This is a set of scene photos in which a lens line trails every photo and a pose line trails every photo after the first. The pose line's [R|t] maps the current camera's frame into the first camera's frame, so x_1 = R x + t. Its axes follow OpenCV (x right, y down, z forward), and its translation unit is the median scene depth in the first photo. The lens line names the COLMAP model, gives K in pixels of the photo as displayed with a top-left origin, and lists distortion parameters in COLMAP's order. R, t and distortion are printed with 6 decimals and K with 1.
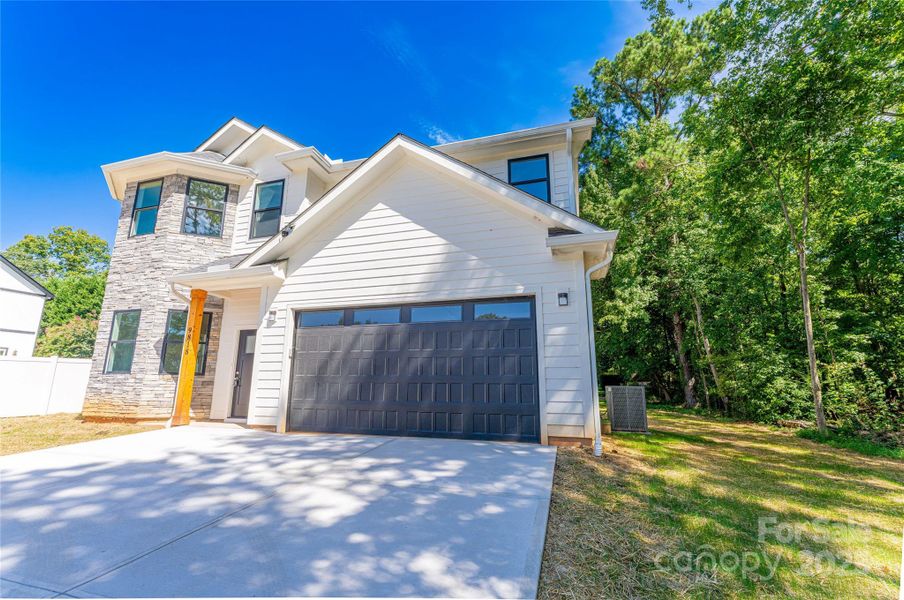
lens RADIAL K [[396.7, 0, 452.0], [0, 396.7, 300.0], [0, 0, 1]] dist [-0.001019, -0.000117]
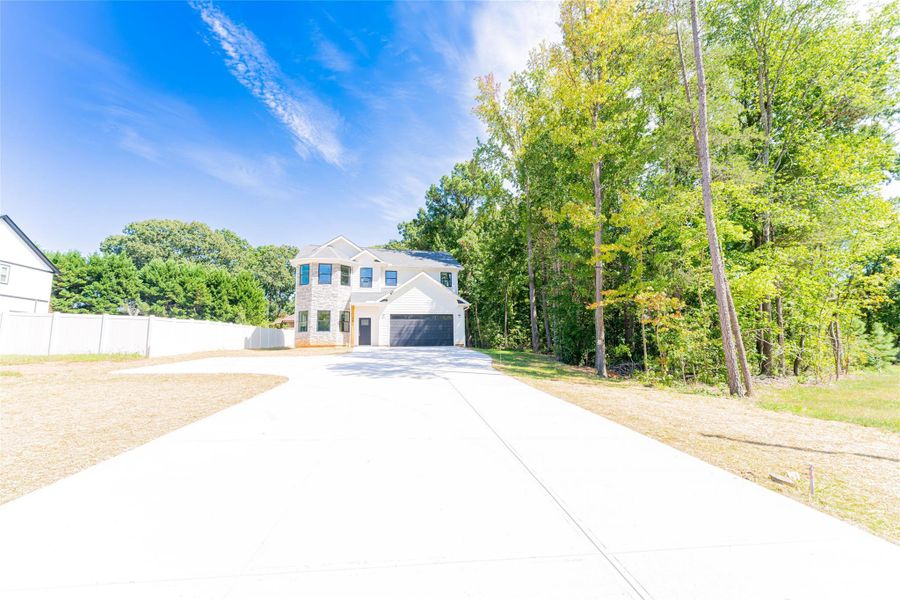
lens RADIAL K [[365.0, 0, 450.0], [0, 365.0, 300.0], [0, 0, 1]] dist [-0.000466, -0.000282]
pose [[0.865929, 0.046613, 0.497991, -1.398374], [-0.090501, 0.993816, 0.064344, -0.322454], [-0.491912, -0.100786, 0.864792, -1.876622]]
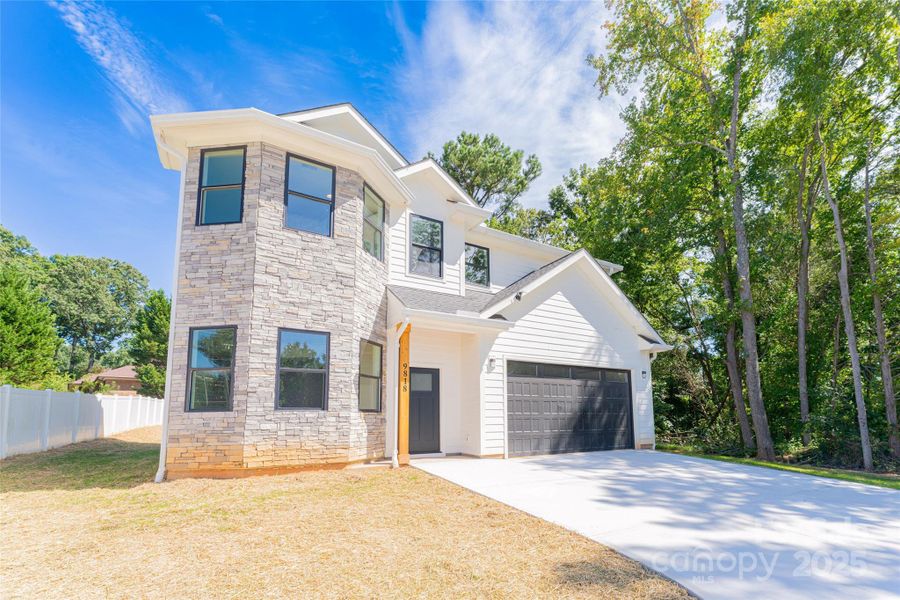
lens RADIAL K [[397.9, 0, 466.7], [0, 397.9, 368.2], [0, 0, 1]] dist [0.011918, 0.000191]
pose [[0.667302, 0.079417, 0.740541, -1.208680], [-0.152551, 0.987793, 0.031531, 0.026307], [-0.728997, -0.134010, 0.671271, 0.236698]]
